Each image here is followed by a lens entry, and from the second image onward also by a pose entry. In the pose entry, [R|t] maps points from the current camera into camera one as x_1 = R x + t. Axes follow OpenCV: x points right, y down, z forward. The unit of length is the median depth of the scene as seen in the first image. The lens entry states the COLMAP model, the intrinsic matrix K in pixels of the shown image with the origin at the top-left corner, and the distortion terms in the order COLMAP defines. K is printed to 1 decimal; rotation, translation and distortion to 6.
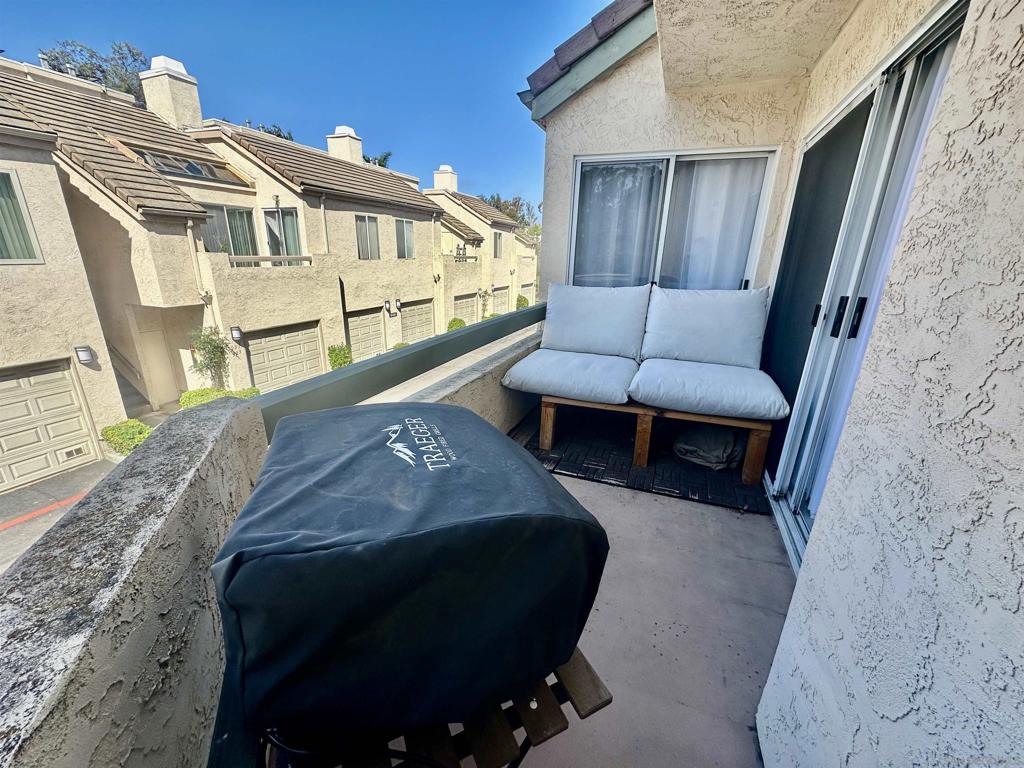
lens RADIAL K [[404.8, 0, 512.0], [0, 404.8, 384.0], [0, 0, 1]] dist [0.000142, 0.000101]
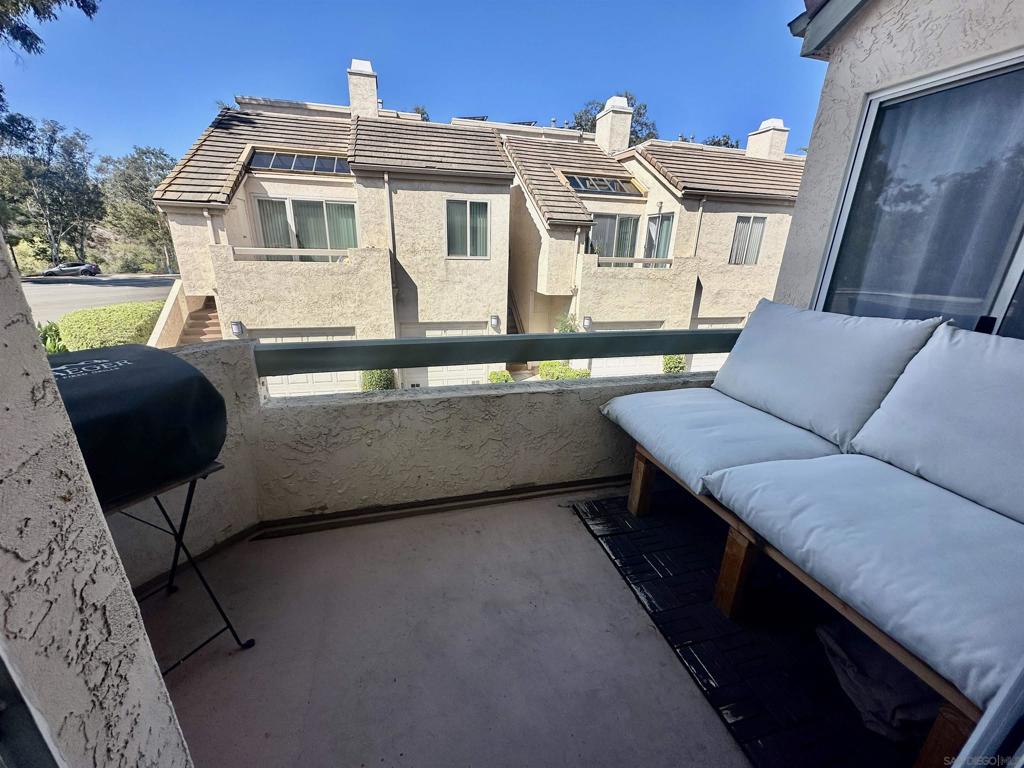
lens RADIAL K [[404.8, 0, 512.0], [0, 404.8, 384.0], [0, 0, 1]] dist [0.000142, 0.000101]
pose [[0.609099, 0.253366, -0.751534, 0.104266], [-0.260838, 0.958879, 0.111866, -0.021955], [0.748974, 0.127891, 0.650140, 0.072319]]
